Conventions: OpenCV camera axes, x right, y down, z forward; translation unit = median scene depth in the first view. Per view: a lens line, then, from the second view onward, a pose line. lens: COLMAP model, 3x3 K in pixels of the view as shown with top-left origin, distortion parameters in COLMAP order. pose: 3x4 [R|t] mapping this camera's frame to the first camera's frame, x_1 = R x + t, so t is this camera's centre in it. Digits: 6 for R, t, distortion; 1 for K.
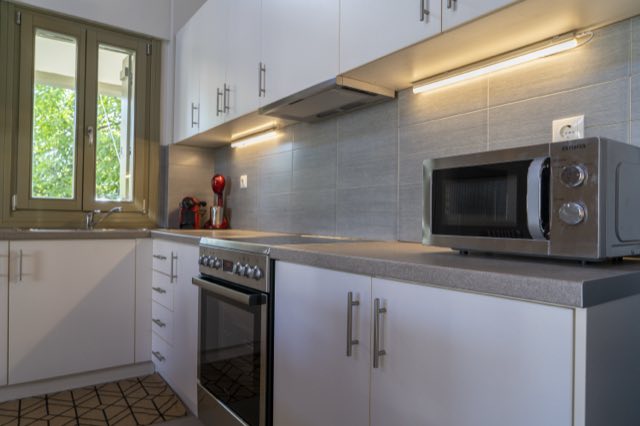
lens RADIAL K [[422.4, 0, 320.0], [0, 422.4, 213.0], [0, 0, 1]] dist [-0.008619, -0.001663]
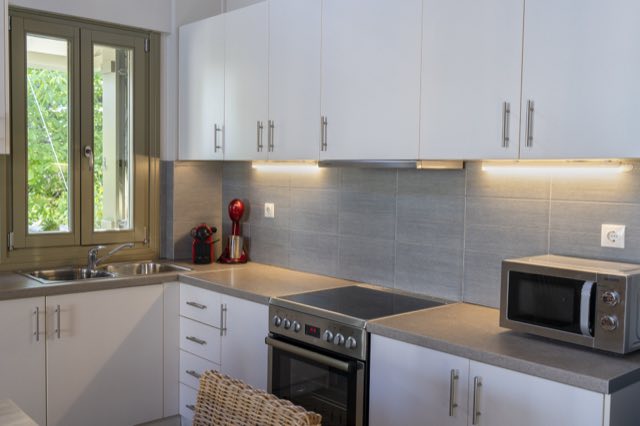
lens RADIAL K [[665.5, 0, 326.9], [0, 665.5, 213.8], [0, 0, 1]] dist [0.009030, 0.015591]
pose [[0.994963, -0.001378, 0.100232, -0.309589], [-0.006468, 0.996939, 0.077916, -0.270982], [-0.100032, -0.078172, 0.991909, -0.593950]]
